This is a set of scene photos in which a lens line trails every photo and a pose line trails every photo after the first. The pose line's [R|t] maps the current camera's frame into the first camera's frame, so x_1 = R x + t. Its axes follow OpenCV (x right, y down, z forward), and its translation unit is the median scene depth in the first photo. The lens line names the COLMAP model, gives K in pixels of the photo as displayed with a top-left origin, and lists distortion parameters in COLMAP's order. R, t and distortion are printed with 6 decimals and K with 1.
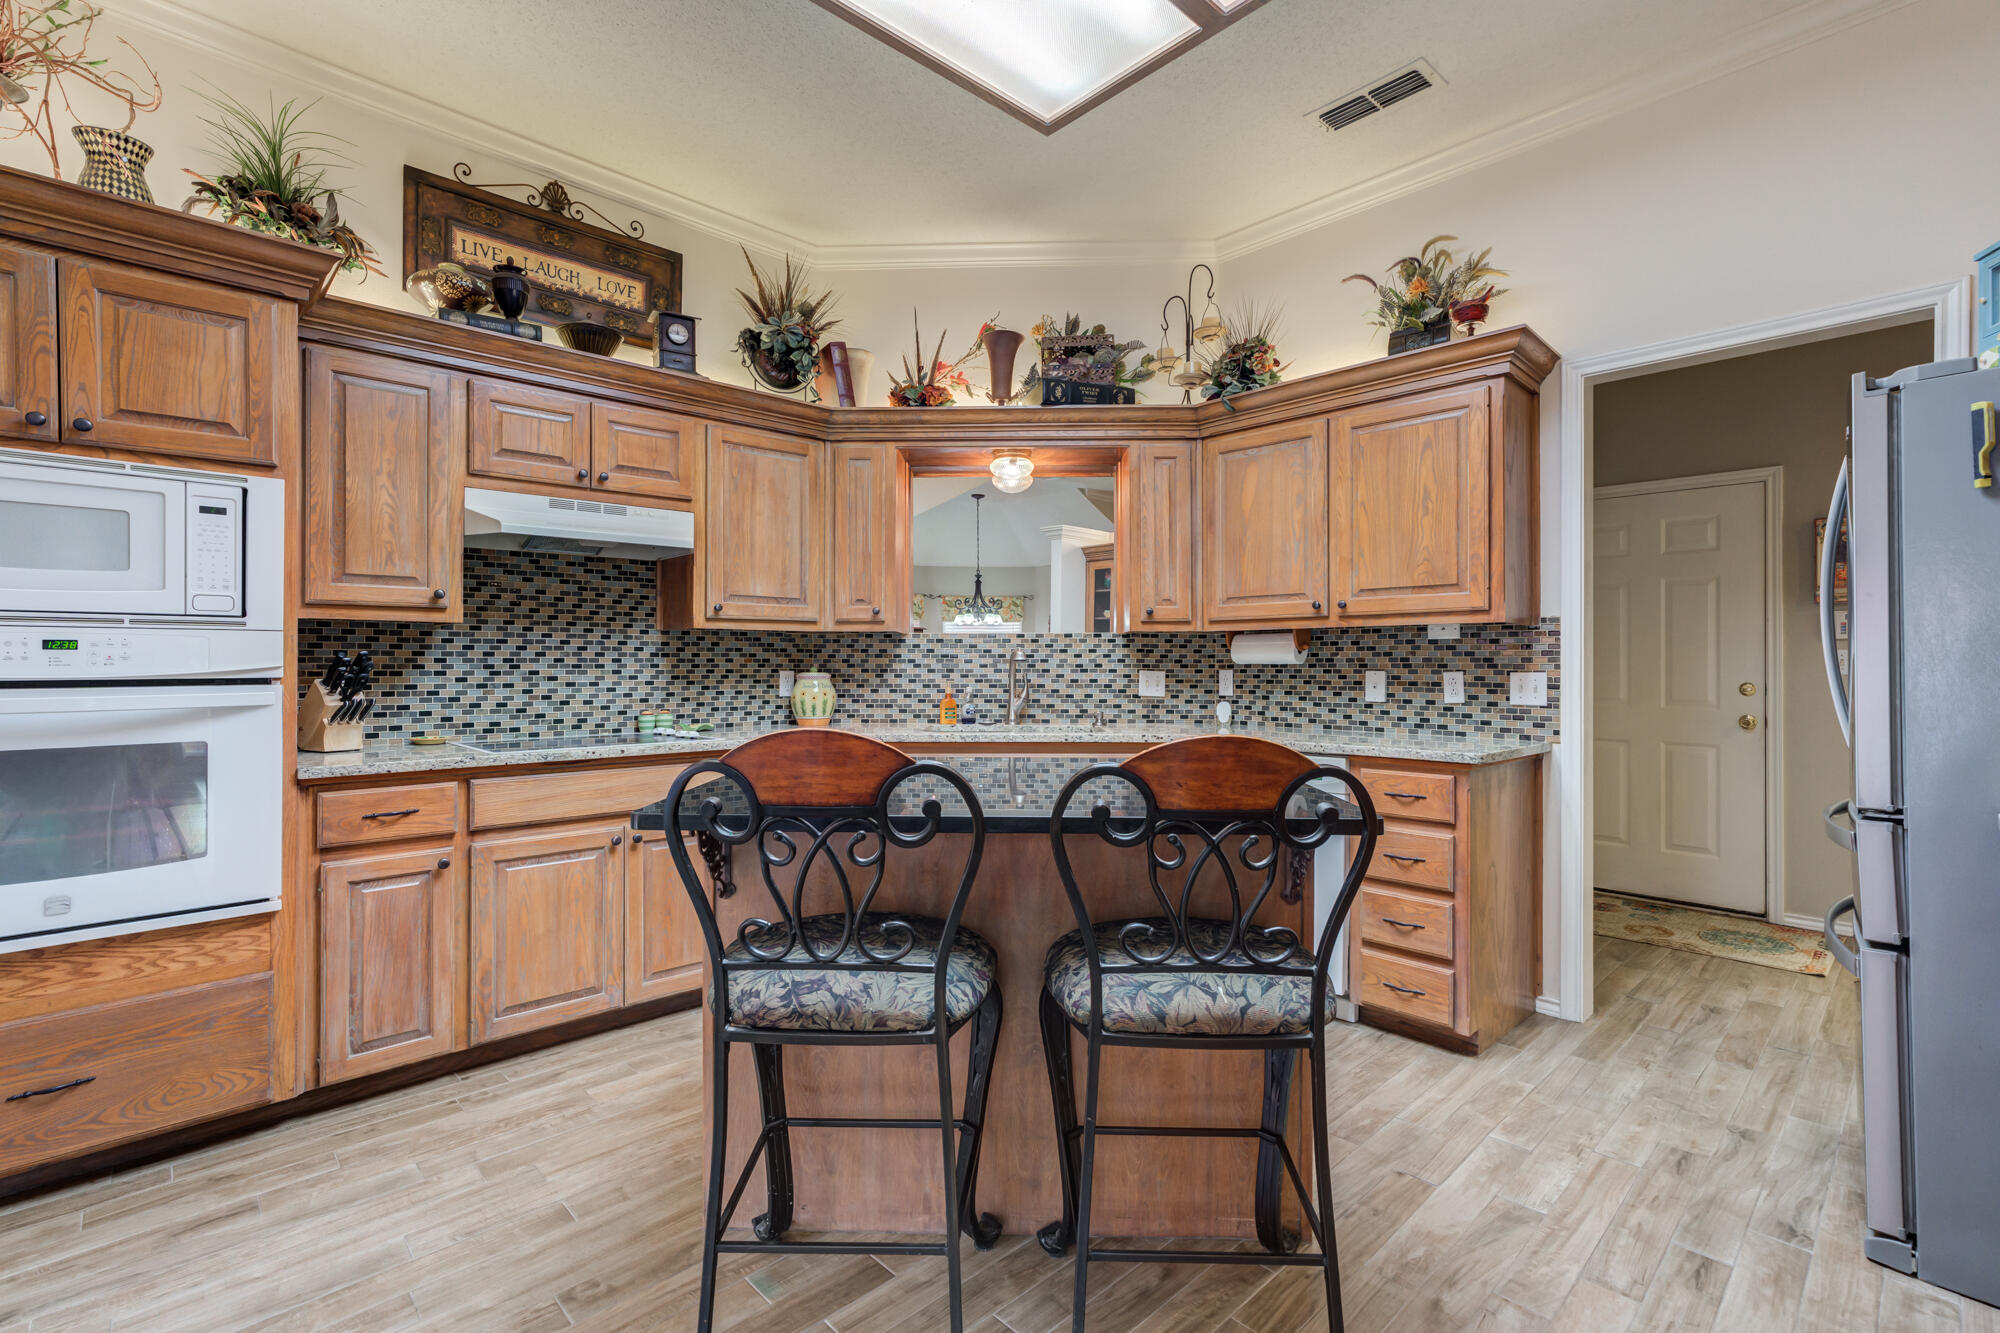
lens RADIAL K [[901.8, 0, 992.0], [0, 901.8, 657.0], [0, 0, 1]] dist [0.000269, 0.000995]
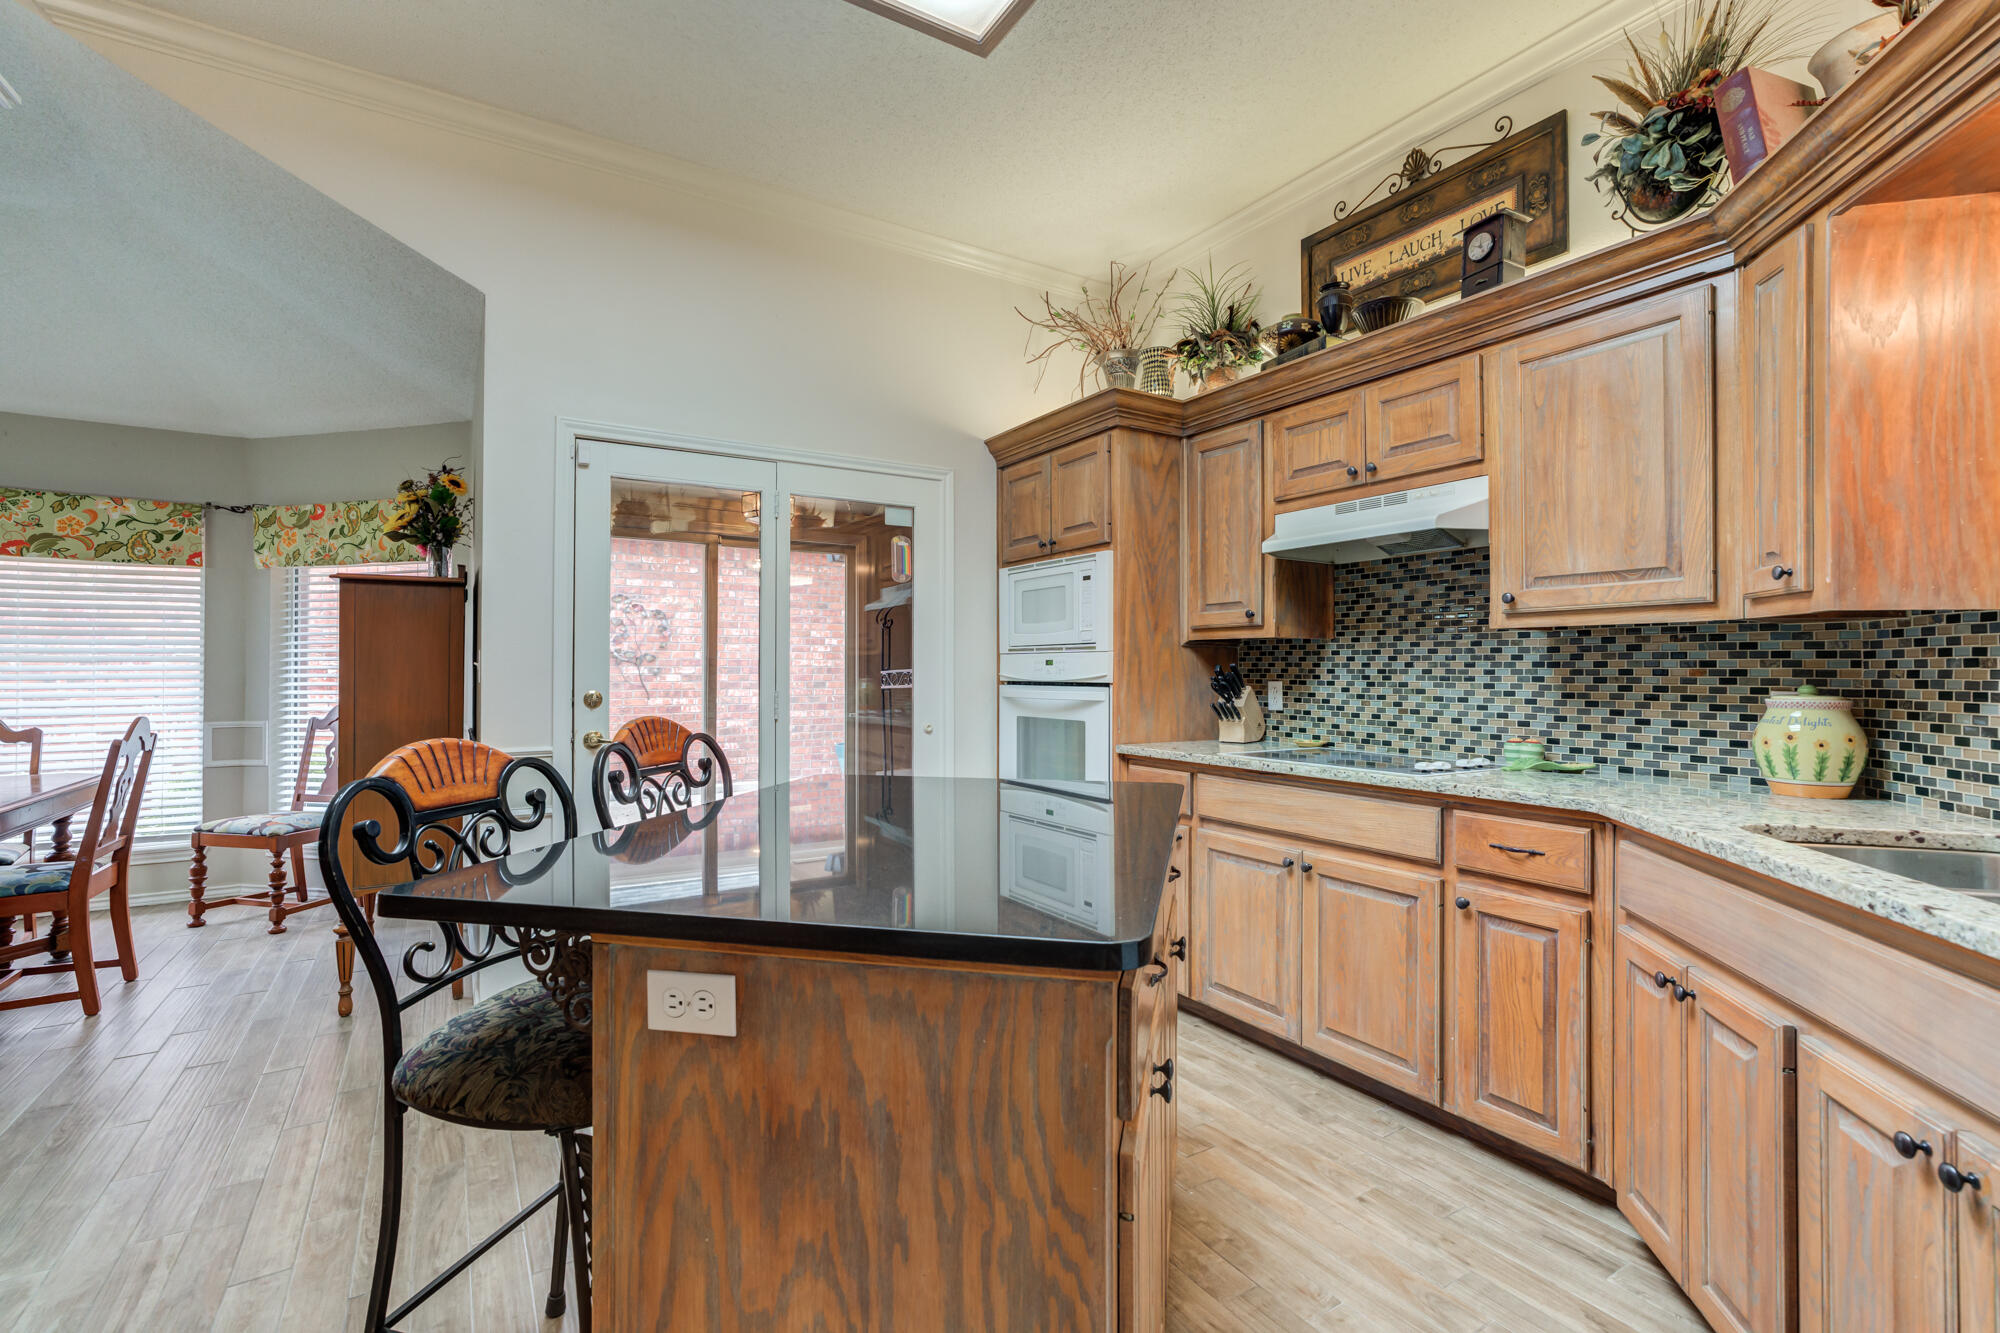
lens RADIAL K [[901.8, 0, 992.0], [0, 901.8, 657.0], [0, 0, 1]] dist [0.000269, 0.000995]
pose [[-0.198011, -0.014411, -0.980094, 0.487174], [0.002093, 0.999883, -0.015125, 0.001875], [0.980198, -0.005047, -0.197958, 0.751272]]
